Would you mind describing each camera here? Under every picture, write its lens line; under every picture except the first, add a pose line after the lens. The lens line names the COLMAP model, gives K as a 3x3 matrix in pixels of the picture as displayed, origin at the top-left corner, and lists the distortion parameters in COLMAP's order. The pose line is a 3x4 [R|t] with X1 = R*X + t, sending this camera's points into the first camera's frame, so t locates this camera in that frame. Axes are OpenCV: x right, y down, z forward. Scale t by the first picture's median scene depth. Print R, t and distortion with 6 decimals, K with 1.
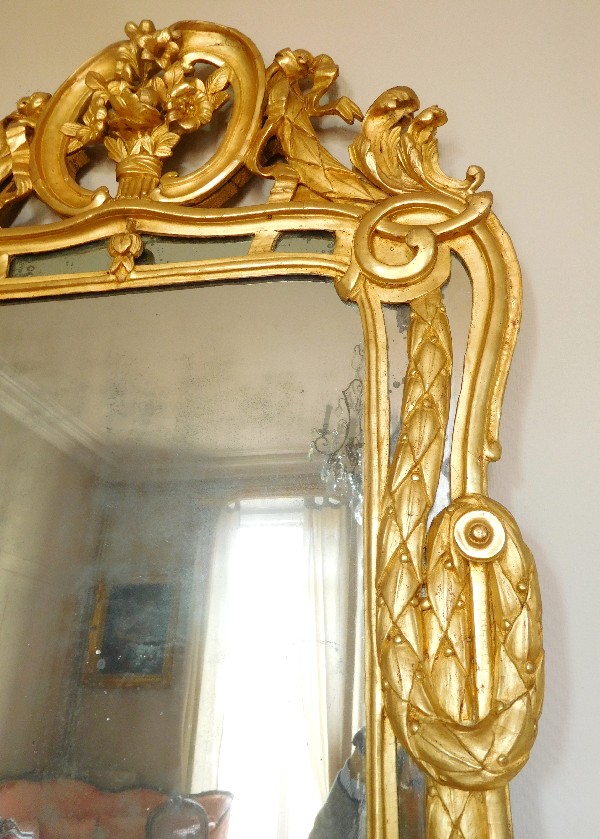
lens RADIAL K [[608.8, 0, 344.9], [0, 608.8, 414.5], [0, 0, 1]] dist [-0.002908, -0.029310]
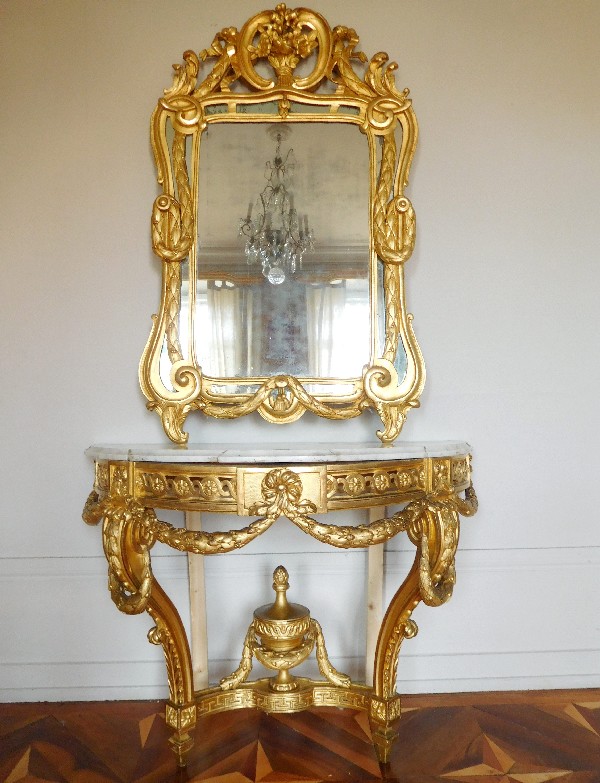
lens RADIAL K [[557.2, 0, 286.0], [0, 557.2, 406.2], [0, 0, 1]] dist [-0.039729, 0.001277]
pose [[0.988987, 0.004141, 0.147946, -0.750927], [-0.049146, 0.952078, 0.301882, 0.291182], [-0.139606, -0.305828, 0.941796, -1.899610]]
